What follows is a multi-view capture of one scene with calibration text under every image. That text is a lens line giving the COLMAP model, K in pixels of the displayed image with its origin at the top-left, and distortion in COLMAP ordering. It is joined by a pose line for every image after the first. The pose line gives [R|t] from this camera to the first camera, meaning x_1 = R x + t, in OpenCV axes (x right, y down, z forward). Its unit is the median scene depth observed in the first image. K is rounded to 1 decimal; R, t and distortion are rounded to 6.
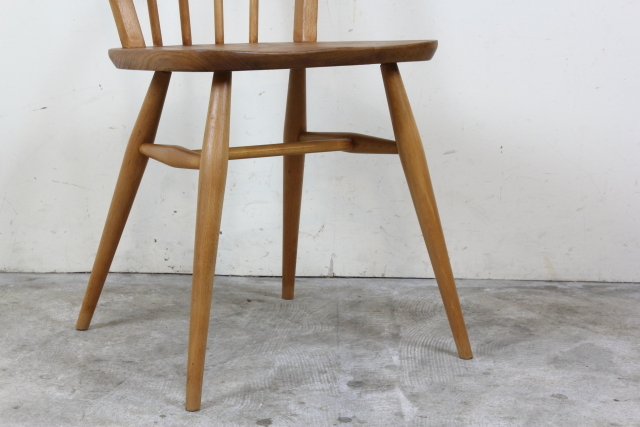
lens RADIAL K [[1432.1, 0, 318.9], [0, 1432.1, 213.4], [0, 0, 1]] dist [0.119728, 0.000000]
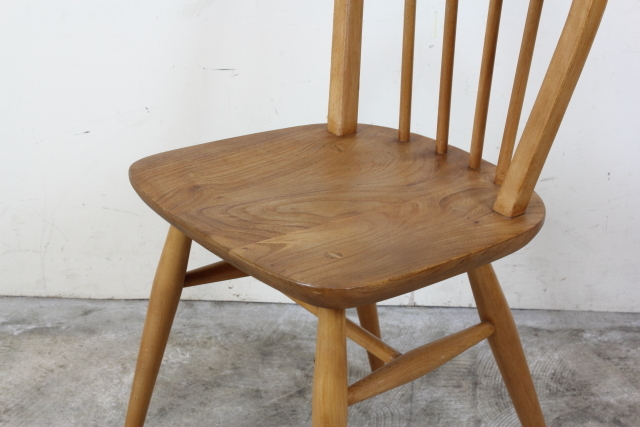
lens RADIAL K [[1314.8, 0, 319.8], [0, 1314.8, 213.6], [0, 0, 1]] dist [0.090430, 0.000000]
pose [[0.994408, 0.005079, -0.105483, 0.041949], [0.021904, 0.967203, 0.253059, -0.246829], [0.103308, -0.253954, 0.961683, 0.234533]]
